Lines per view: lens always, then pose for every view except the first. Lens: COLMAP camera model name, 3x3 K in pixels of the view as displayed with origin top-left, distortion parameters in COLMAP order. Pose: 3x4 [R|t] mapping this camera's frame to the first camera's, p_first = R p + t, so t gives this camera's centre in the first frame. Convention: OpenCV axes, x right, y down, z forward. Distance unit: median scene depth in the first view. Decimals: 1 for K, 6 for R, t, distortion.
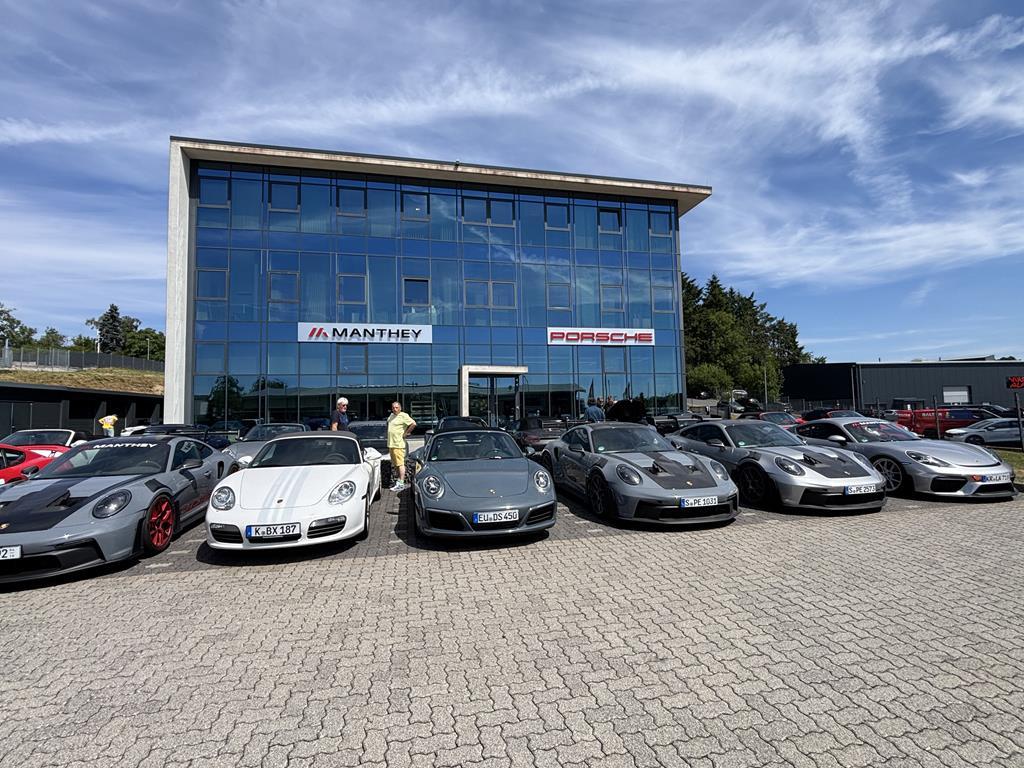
lens RADIAL K [[448.3, 0, 509.9], [0, 448.3, 385.8], [0, 0, 1]] dist [-0.003233, -0.000271]
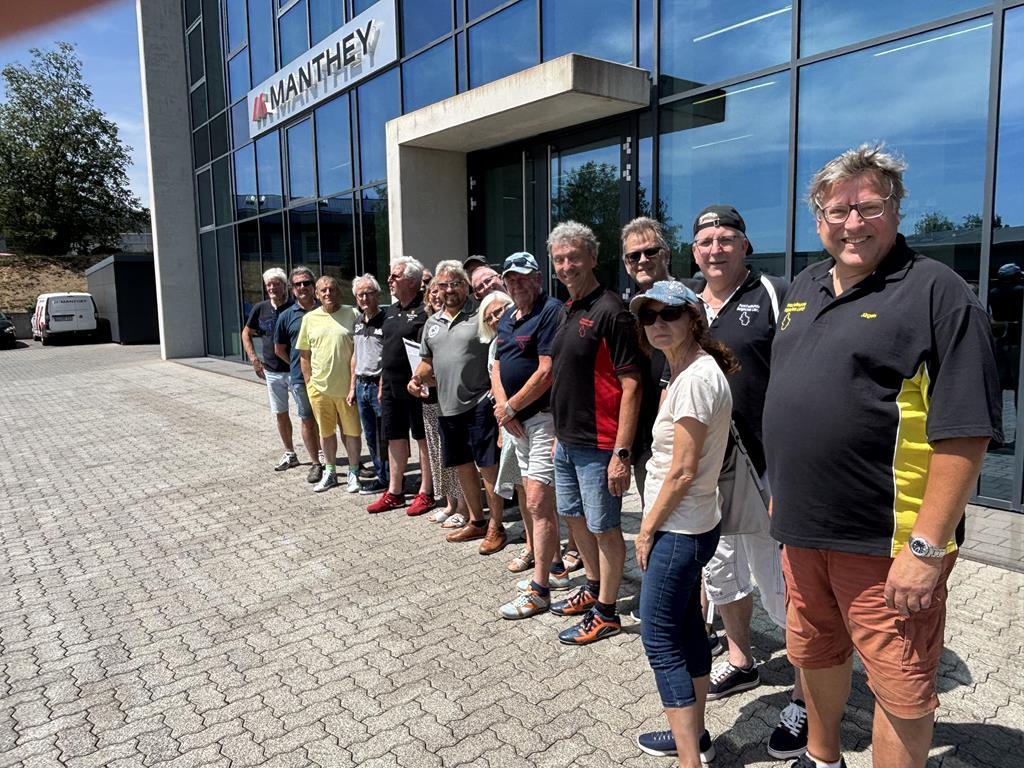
lens RADIAL K [[729.6, 0, 511.6], [0, 729.6, 388.6], [0, 0, 1]] dist [-0.000138, -0.008611]
pose [[0.426920, 0.129907, -0.894910, 0.291564], [0.062496, 0.983023, 0.172512, 0.031805], [0.902127, -0.129577, 0.411553, 0.875222]]
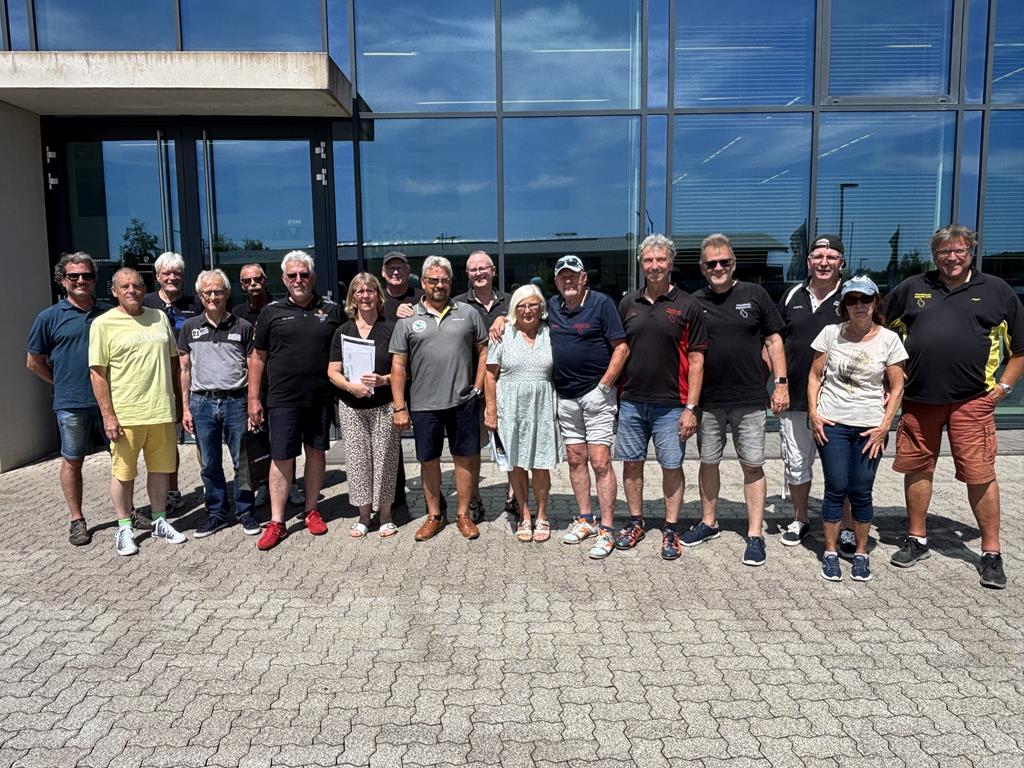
lens RADIAL K [[729.6, 0, 508.9], [0, 729.6, 378.5], [0, 0, 1]] dist [-0.000138, -0.008611]
pose [[0.976630, 0.034391, -0.212158, 0.169703], [0.004109, 0.983947, 0.178416, 0.028100], [0.214889, -0.175118, 0.960810, 0.756351]]
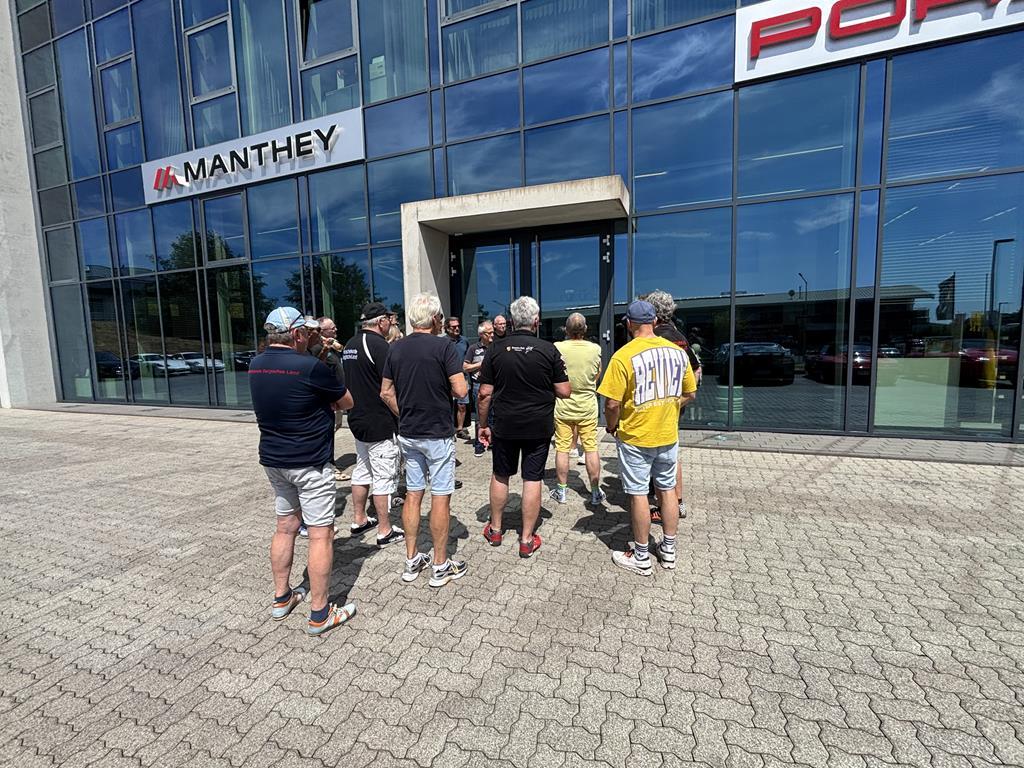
lens RADIAL K [[448.3, 0, 513.5], [0, 448.3, 385.7], [0, 0, 1]] dist [-0.003233, -0.000271]
pose [[0.833767, 0.056675, -0.549200, 0.138667], [0.041060, 0.985598, 0.164044, 0.031349], [0.550588, -0.159325, 0.819432, 0.761345]]
